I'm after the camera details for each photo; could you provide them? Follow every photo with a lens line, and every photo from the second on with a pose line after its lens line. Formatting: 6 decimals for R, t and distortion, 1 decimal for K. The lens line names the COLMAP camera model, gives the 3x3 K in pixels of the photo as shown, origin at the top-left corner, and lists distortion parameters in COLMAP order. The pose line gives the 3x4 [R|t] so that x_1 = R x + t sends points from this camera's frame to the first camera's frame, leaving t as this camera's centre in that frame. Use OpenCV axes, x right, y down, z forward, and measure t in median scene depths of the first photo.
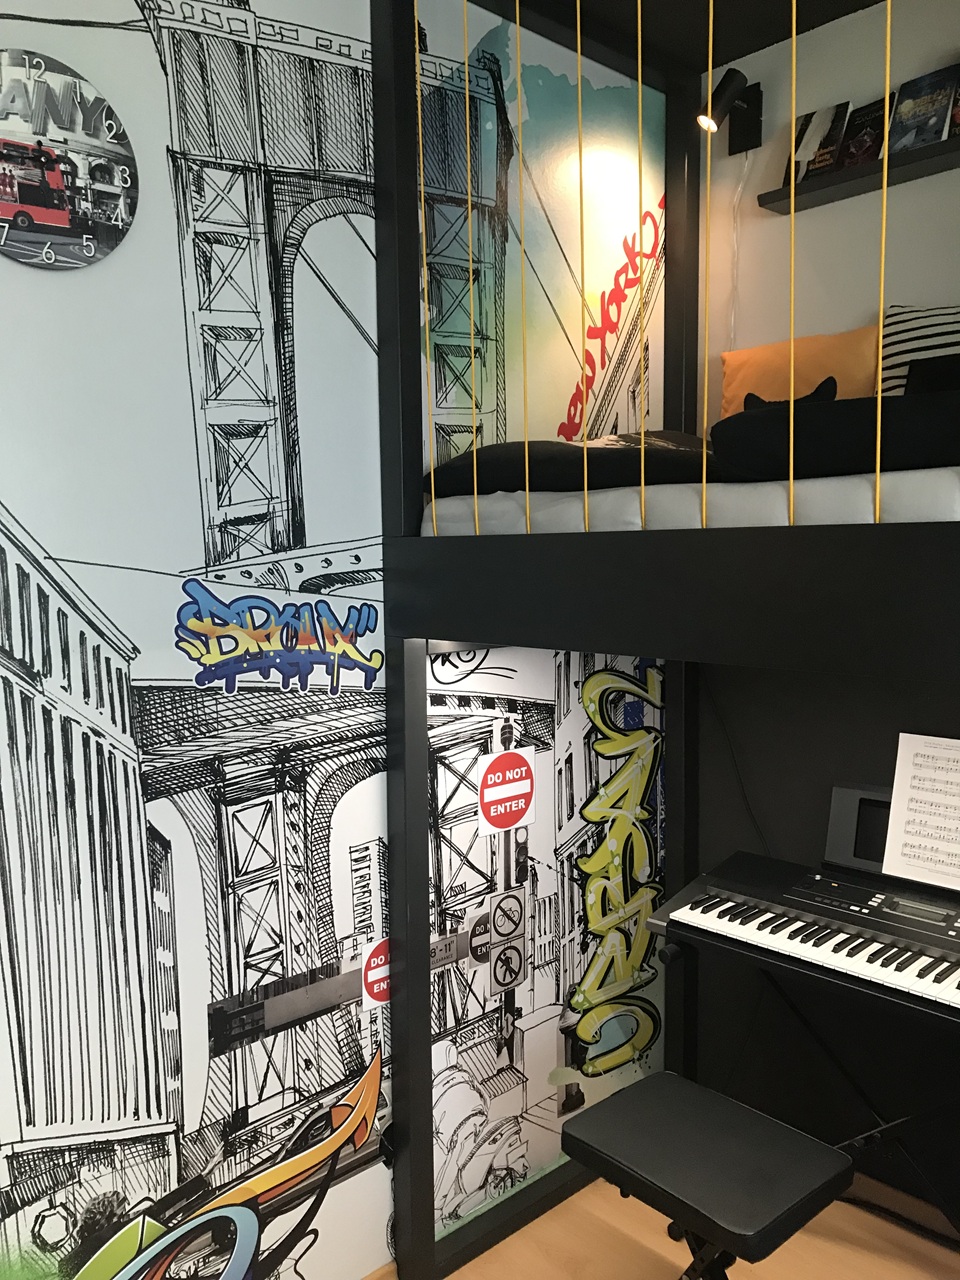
lens RADIAL K [[1027.7, 0, 499.4], [0, 1027.7, 629.3], [0, 0, 1]] dist [0.027698, -0.012173]
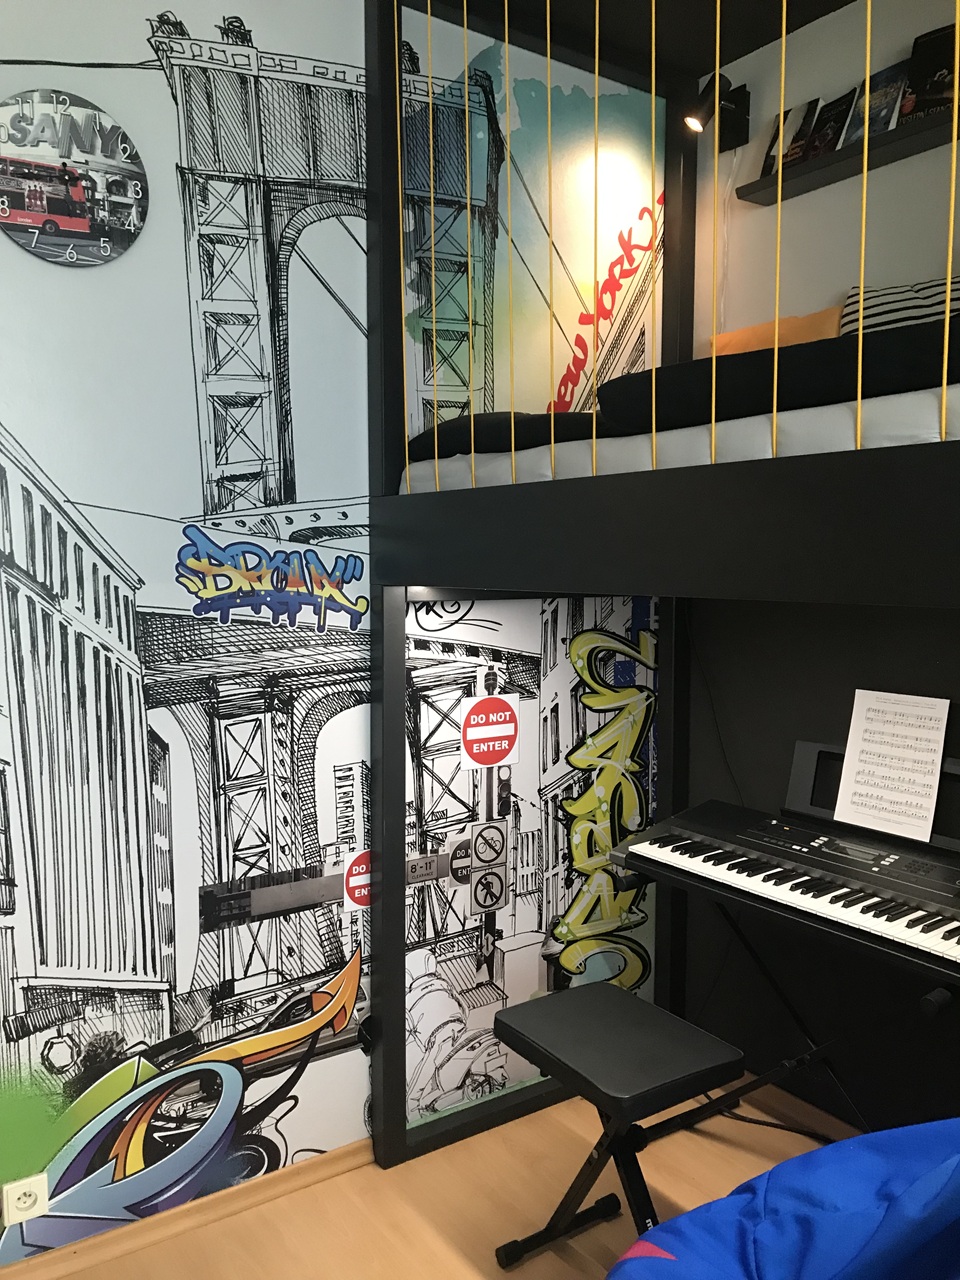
lens RADIAL K [[1027.7, 0, 503.8], [0, 1027.7, 629.3], [0, 0, 1]] dist [0.027698, -0.012173]
pose [[0.989873, 0.022961, -0.140088, 0.206212], [-0.024410, 0.999665, -0.008635, 0.066146], [0.139843, 0.011967, 0.990101, -0.114692]]
